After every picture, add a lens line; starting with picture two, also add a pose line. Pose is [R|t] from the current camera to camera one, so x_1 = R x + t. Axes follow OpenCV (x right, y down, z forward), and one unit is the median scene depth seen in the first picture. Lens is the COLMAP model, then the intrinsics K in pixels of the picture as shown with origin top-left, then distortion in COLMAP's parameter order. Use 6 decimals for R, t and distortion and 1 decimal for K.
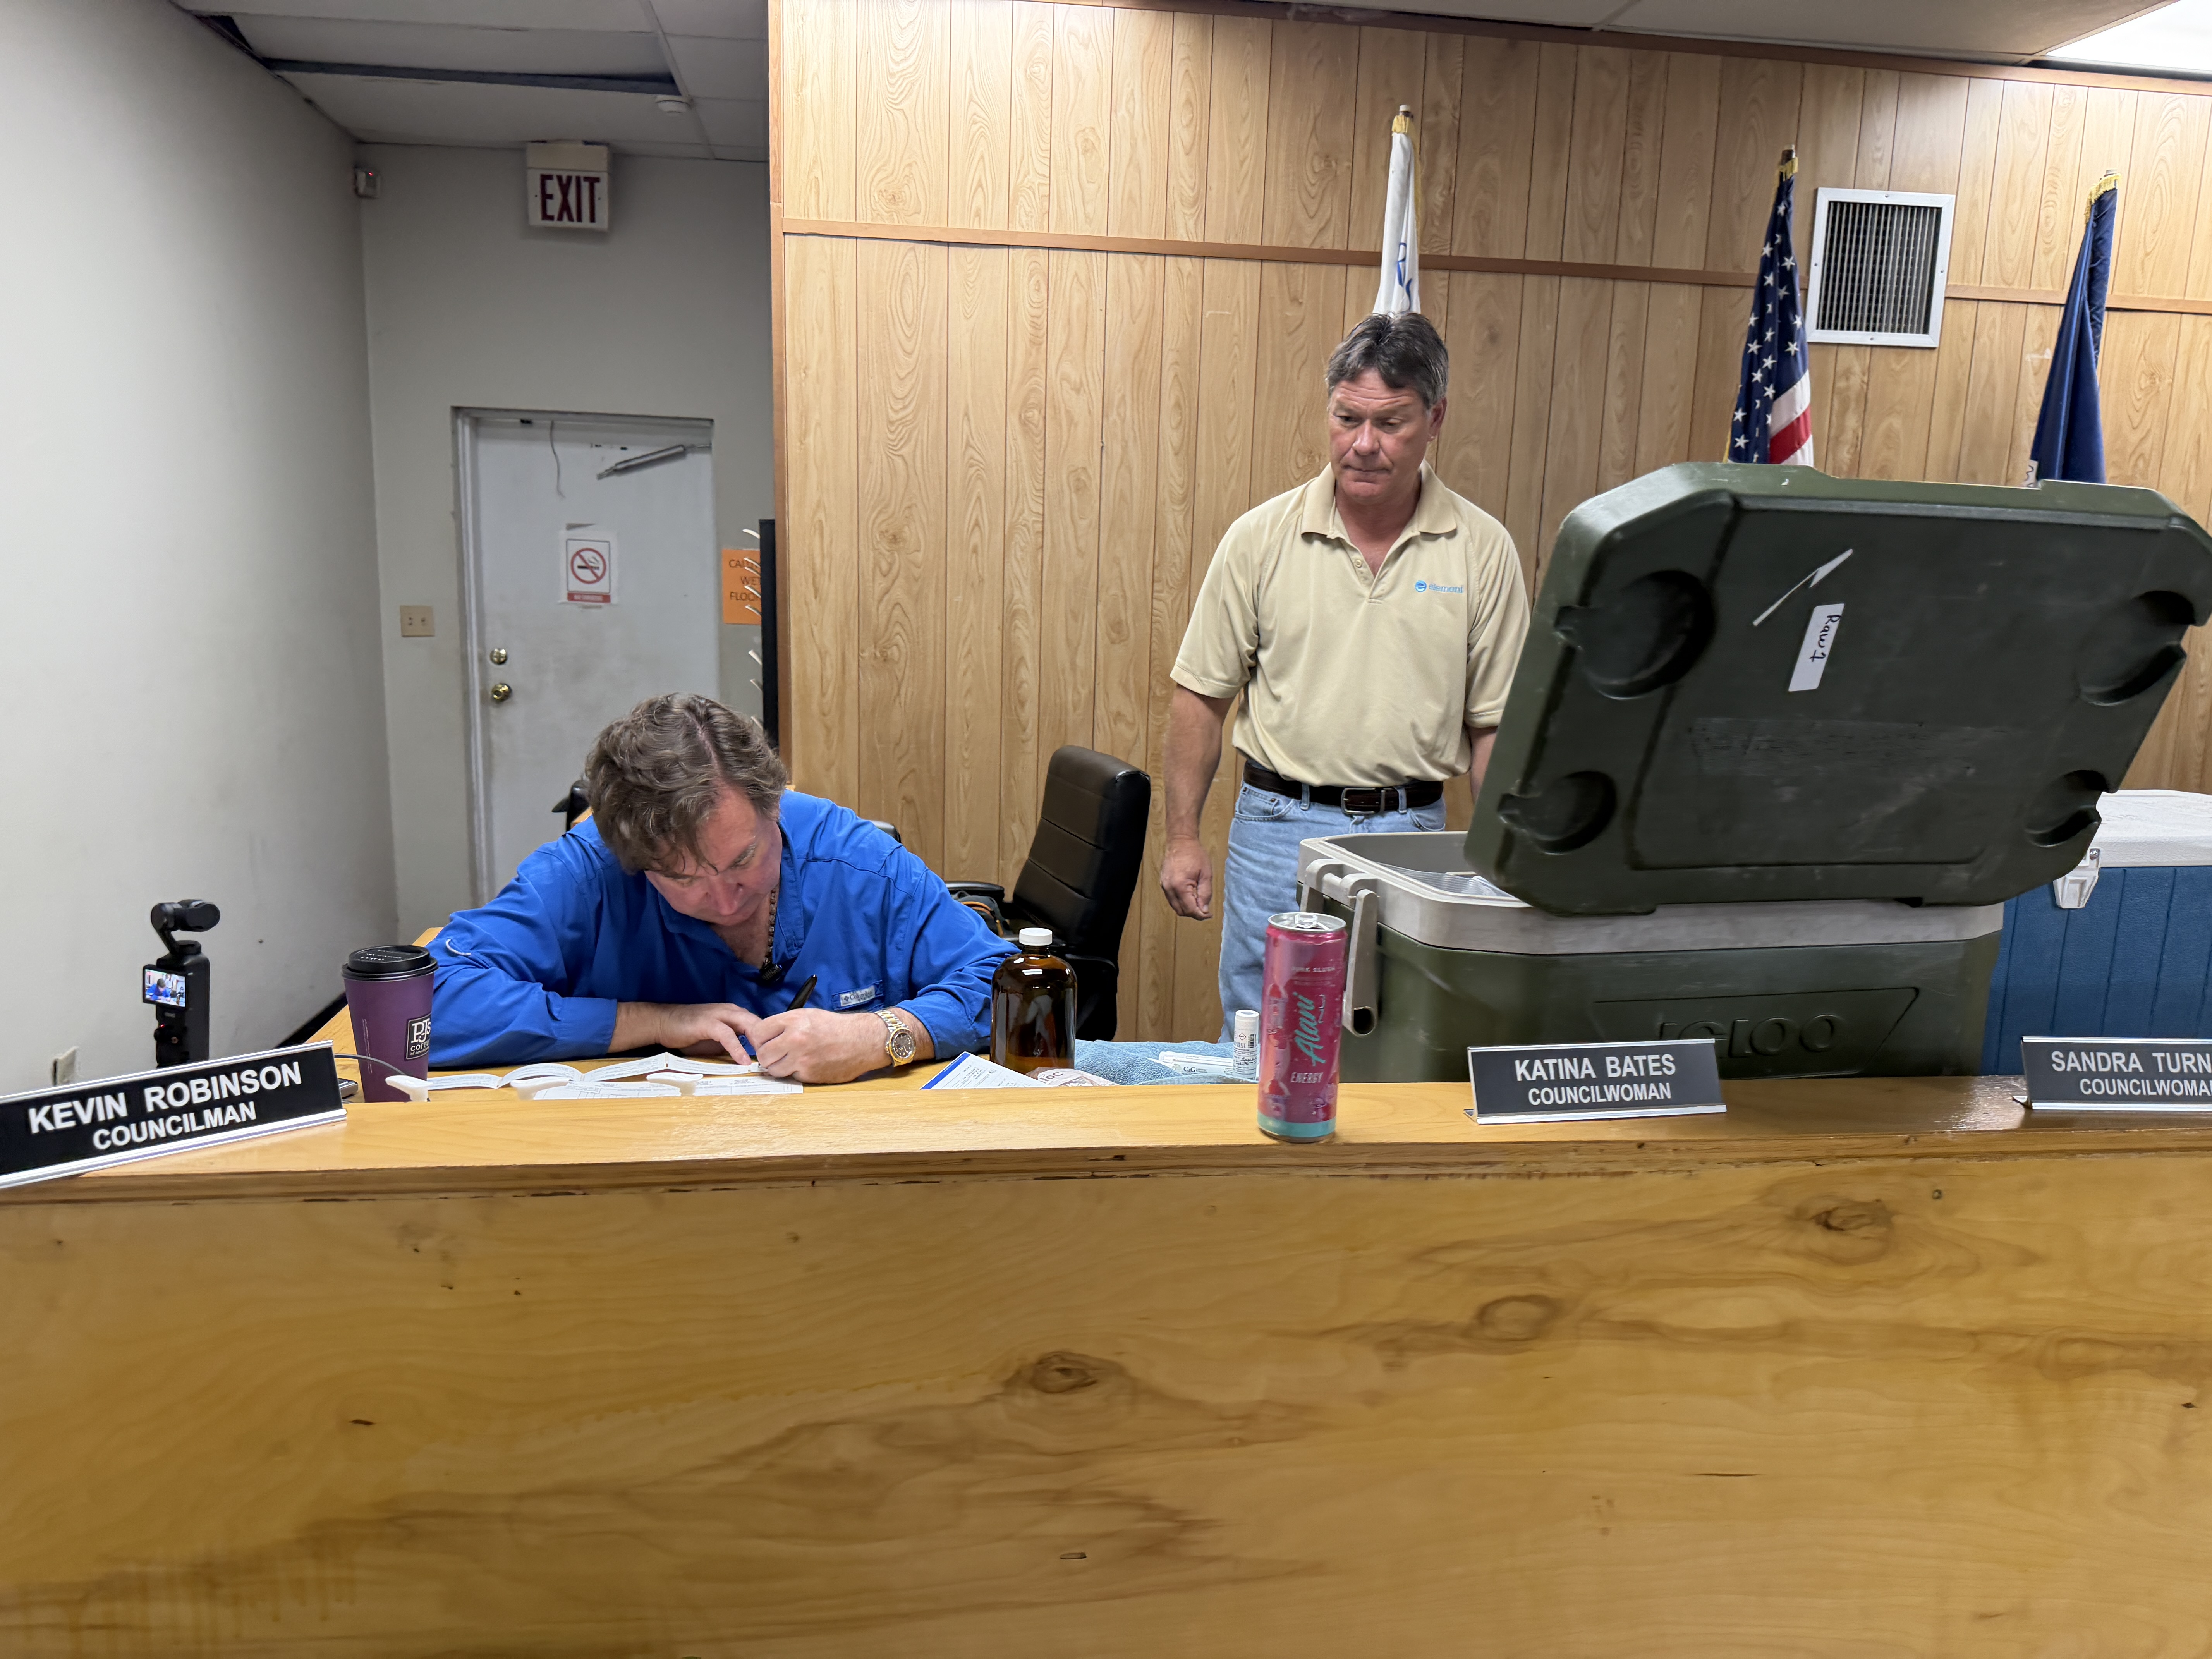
lens RADIAL K [[1537.1, 0, 1142.9], [0, 1537.1, 873.6], [0, 0, 1]] dist [0.006445, -0.026202]
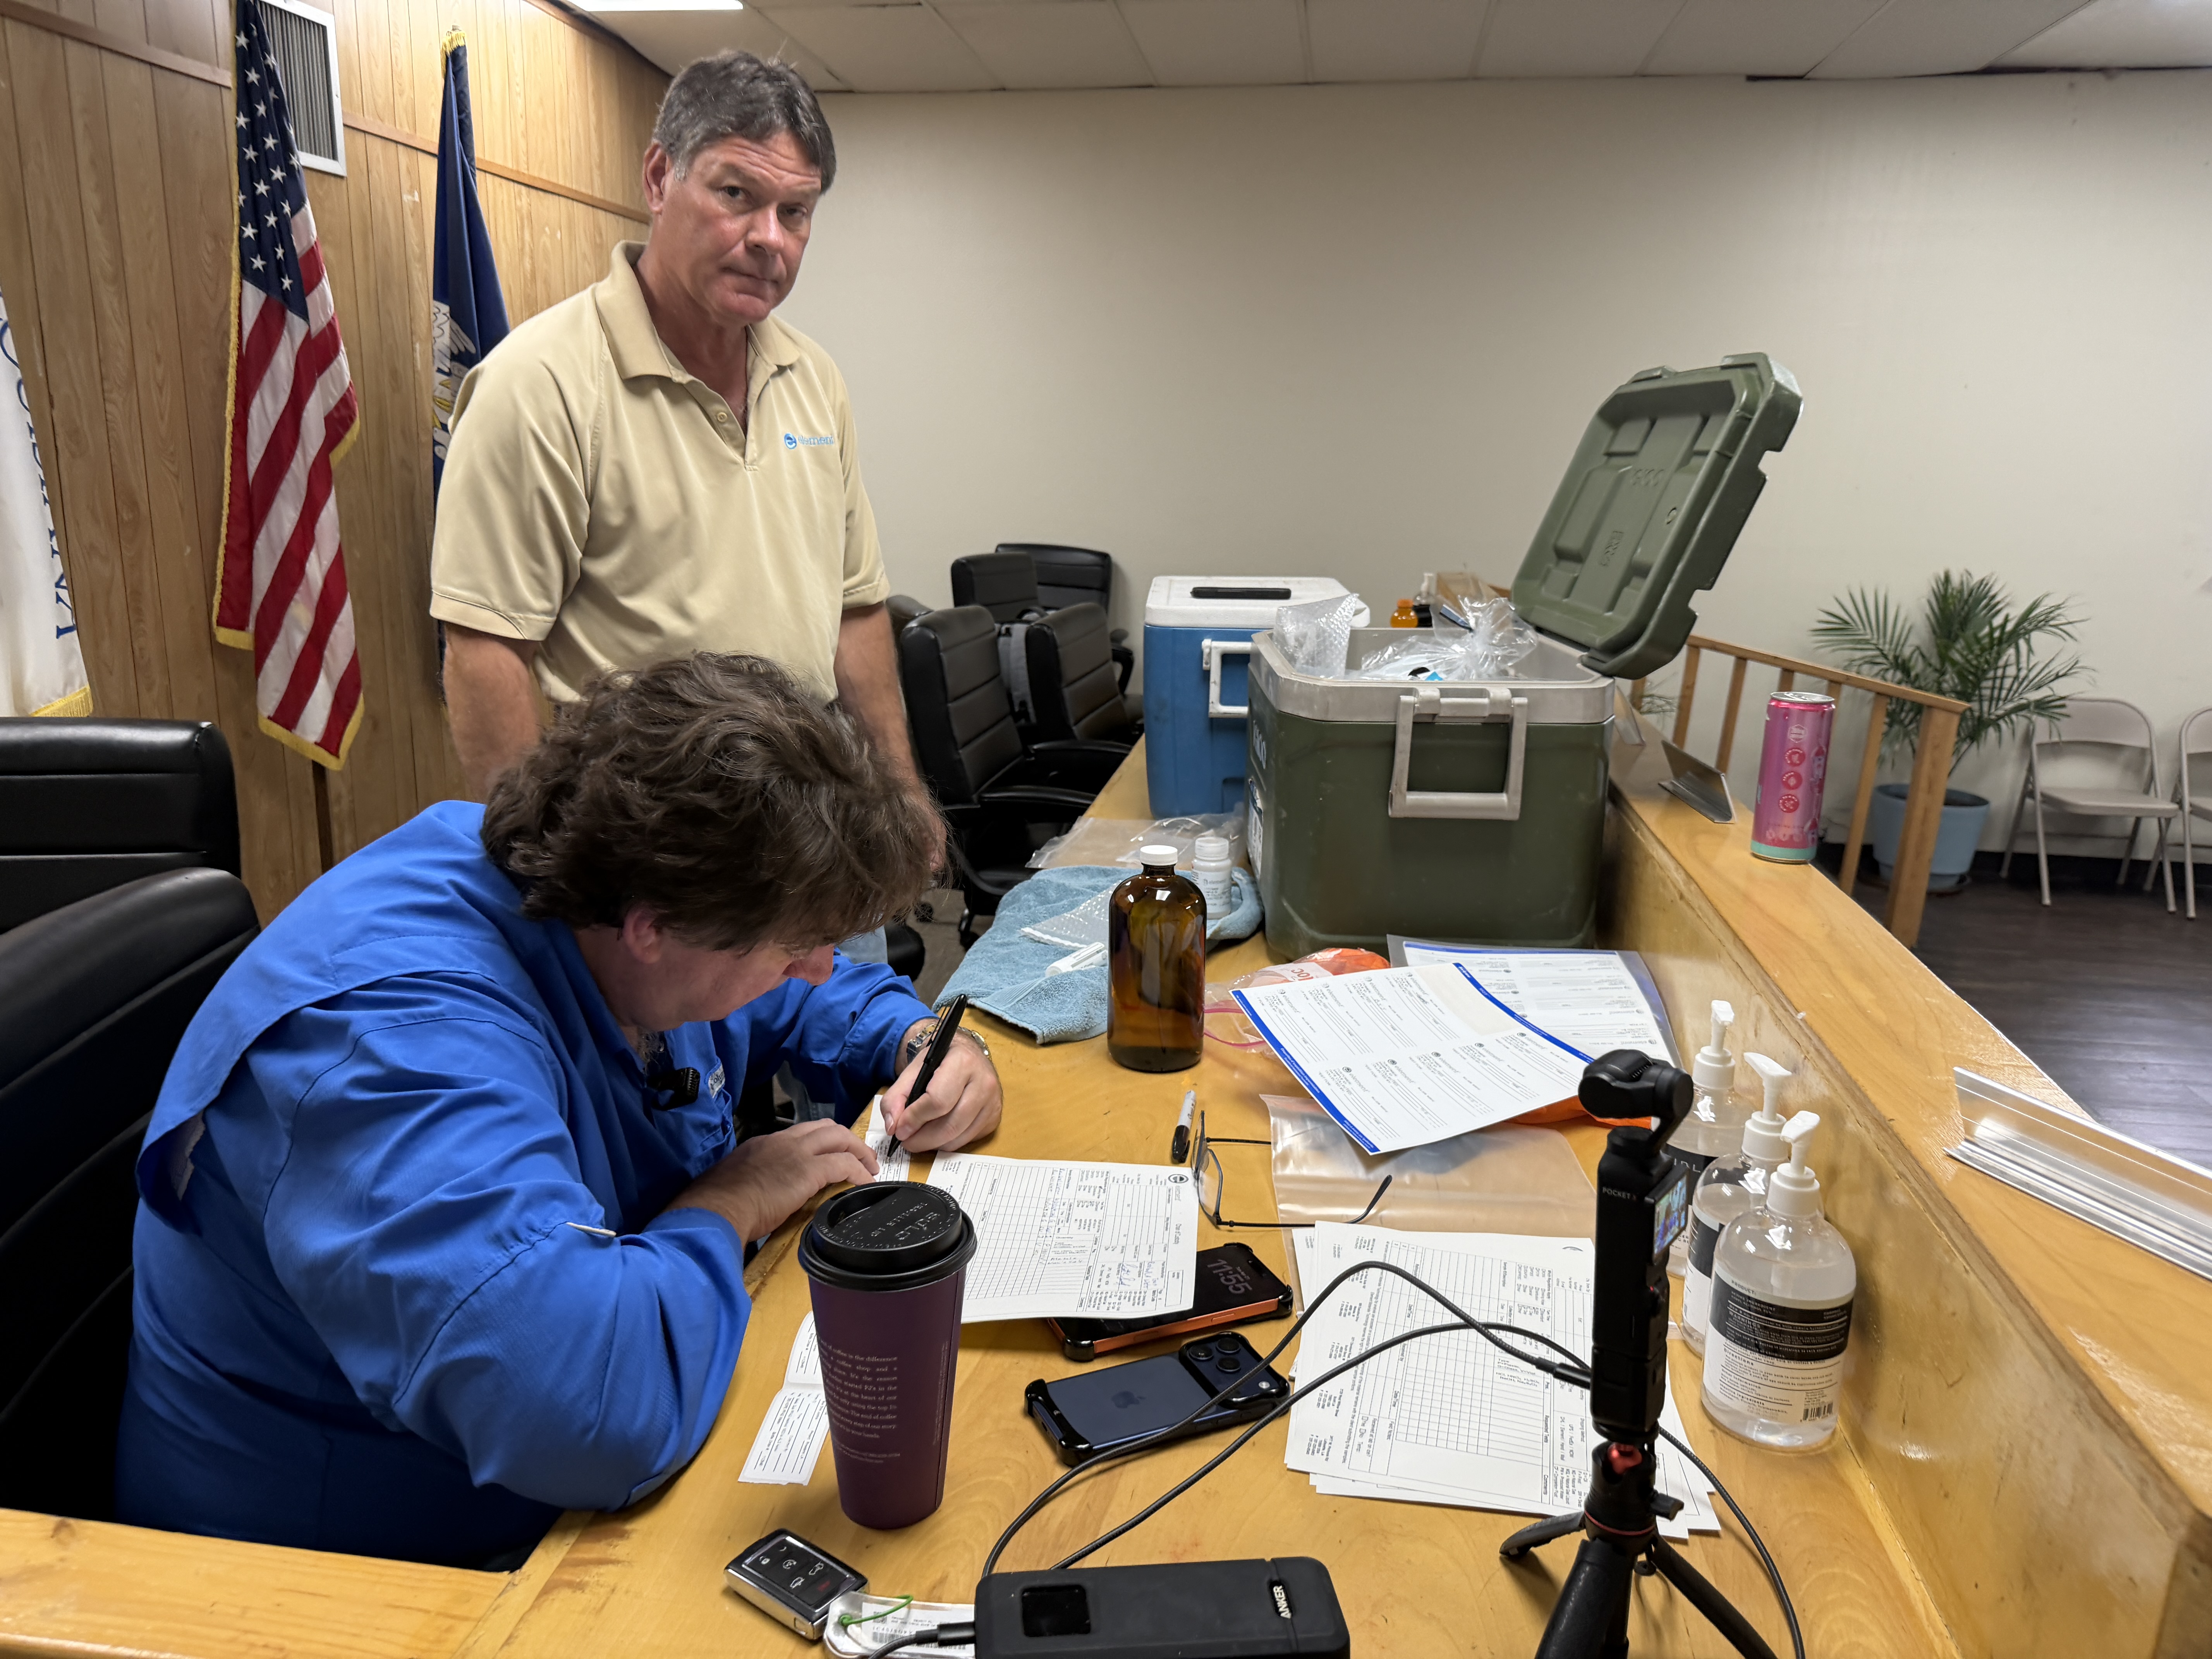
lens RADIAL K [[1542.4, 0, 1073.8], [0, 1542.4, 810.2], [0, 0, 1]] dist [0.010911, -0.020189]
pose [[0.312912, -0.239443, 0.919104, -0.359163], [0.180455, 0.965061, 0.189979, -0.064449], [-0.932482, 0.106410, 0.345189, 0.302350]]
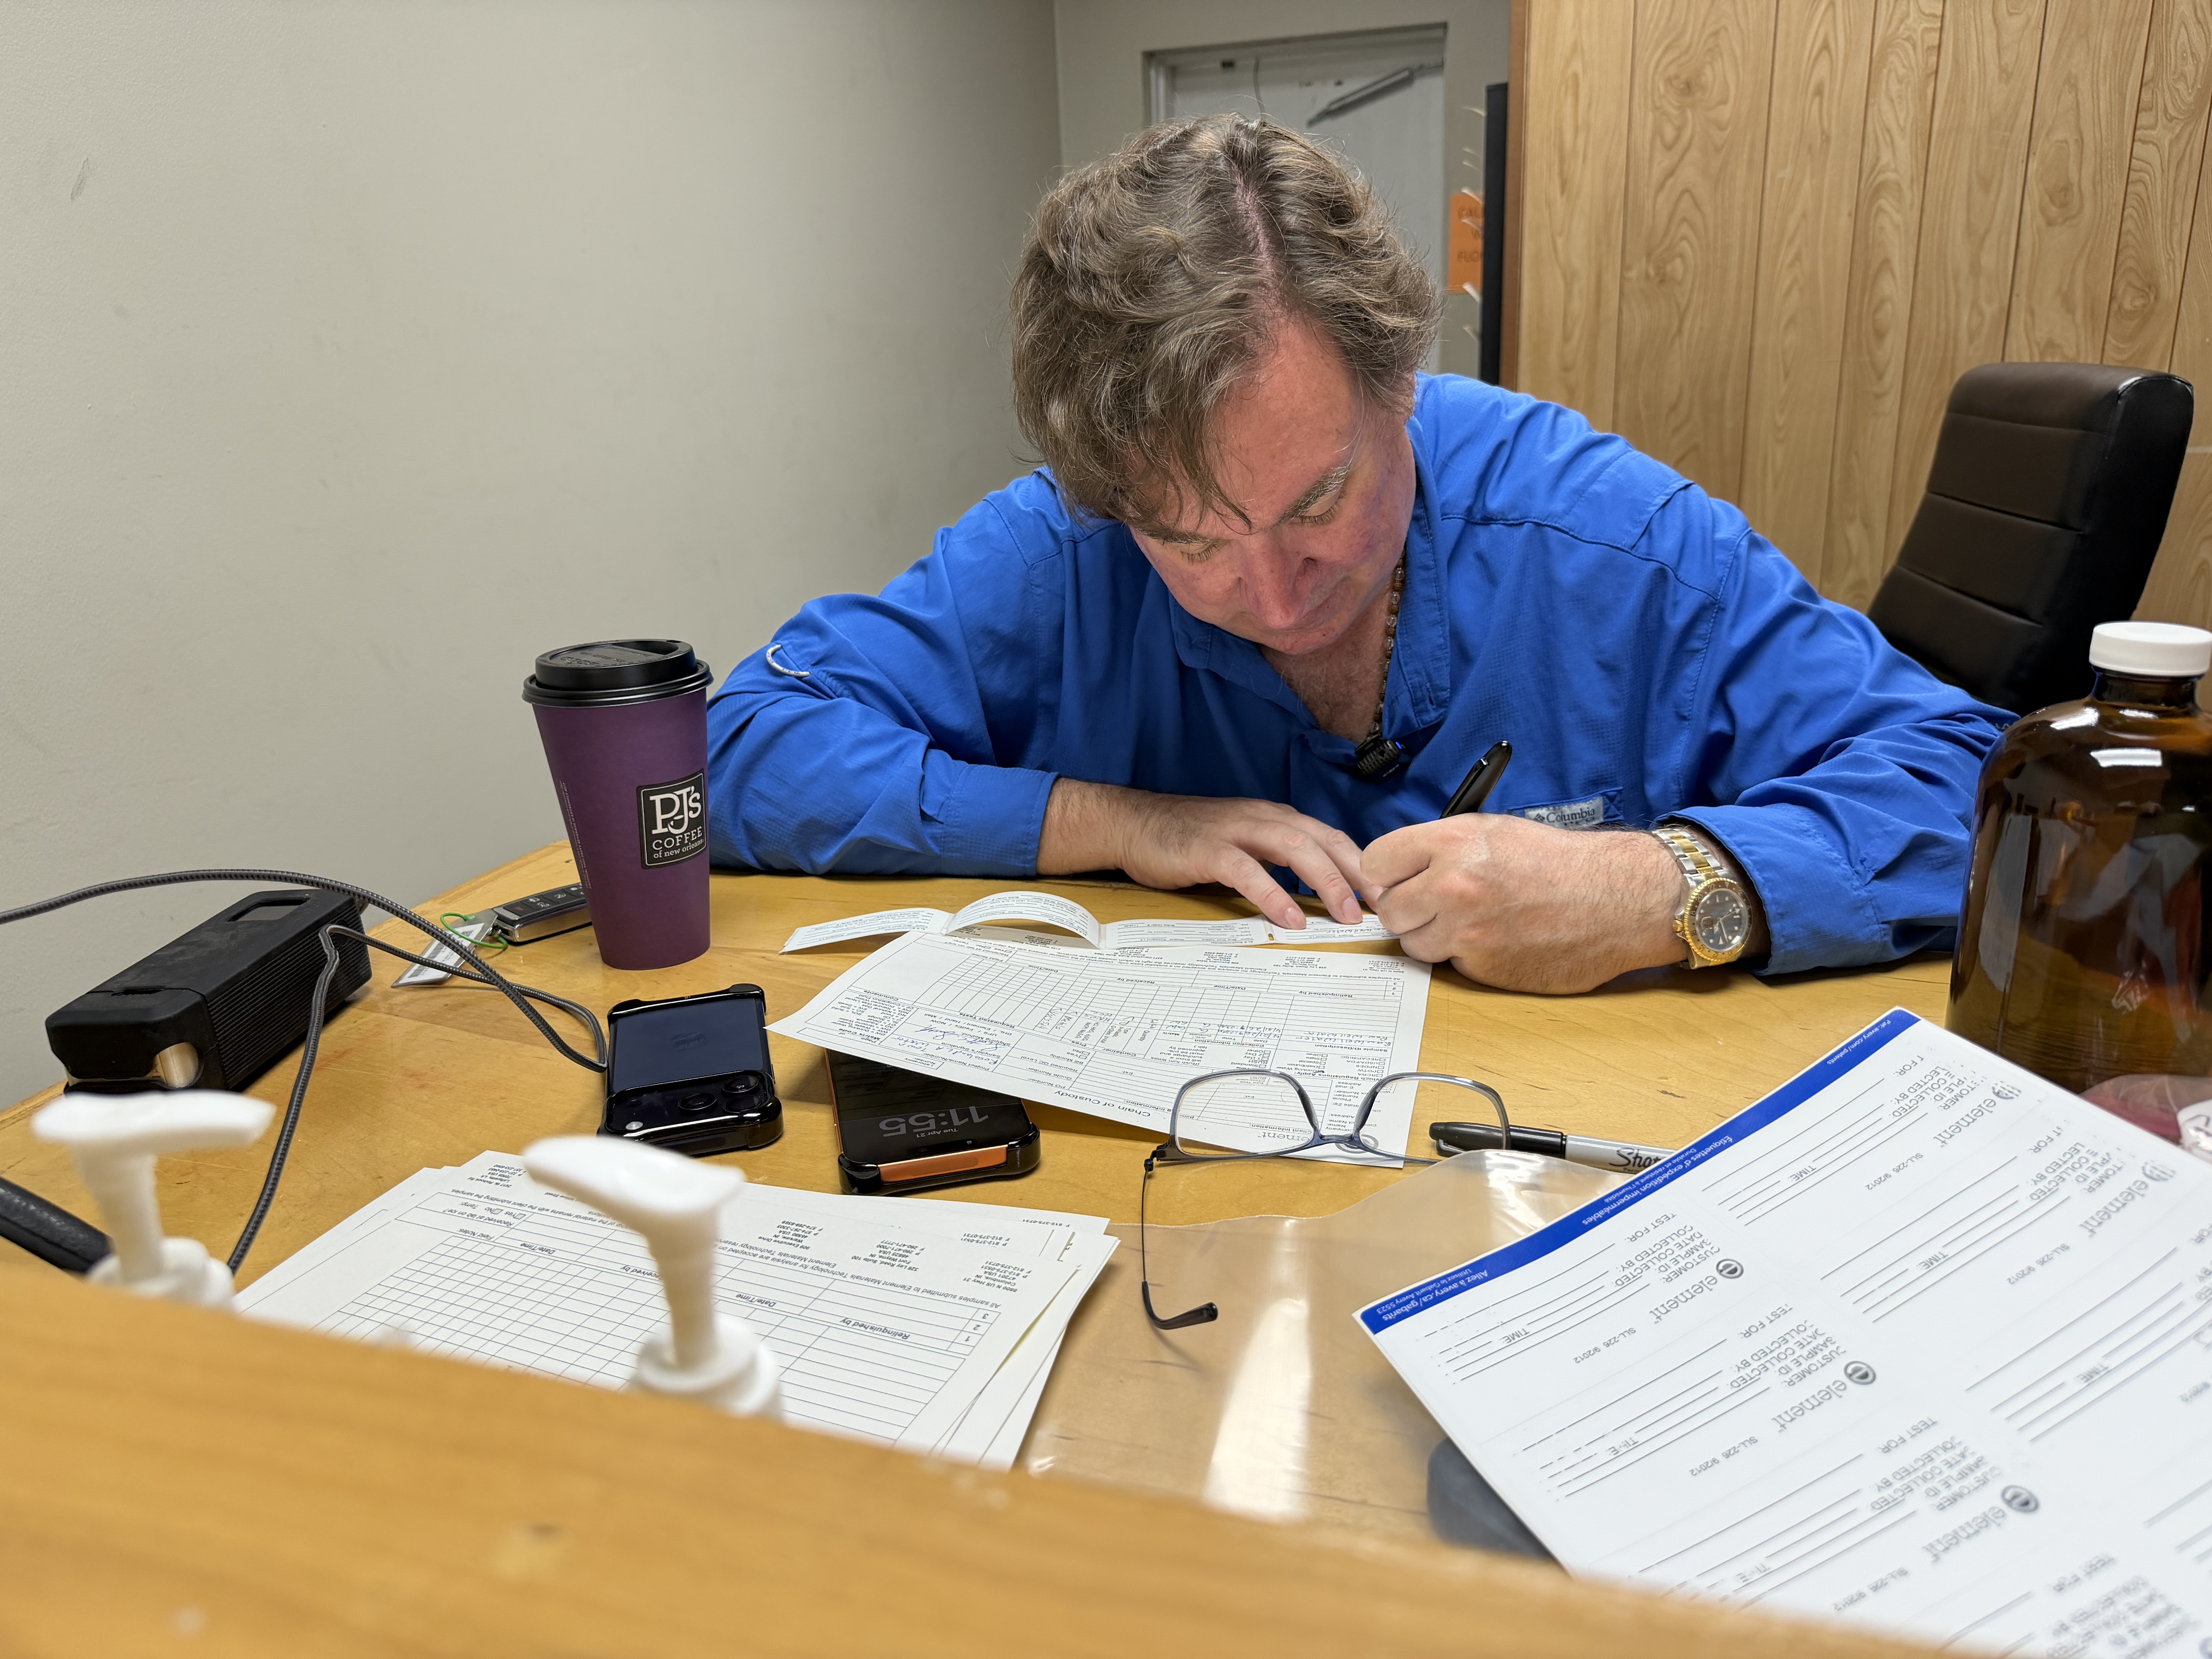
lens RADIAL K [[1542.3, 0, 1123.1], [0, 1542.3, 803.3], [0, 0, 1]] dist [0.006178, -0.013907]
pose [[0.884763, 0.070495, -0.460680, -0.048401], [-0.016667, 0.992647, 0.119890, 0.012086], [0.465744, -0.098396, 0.879432, 0.269420]]
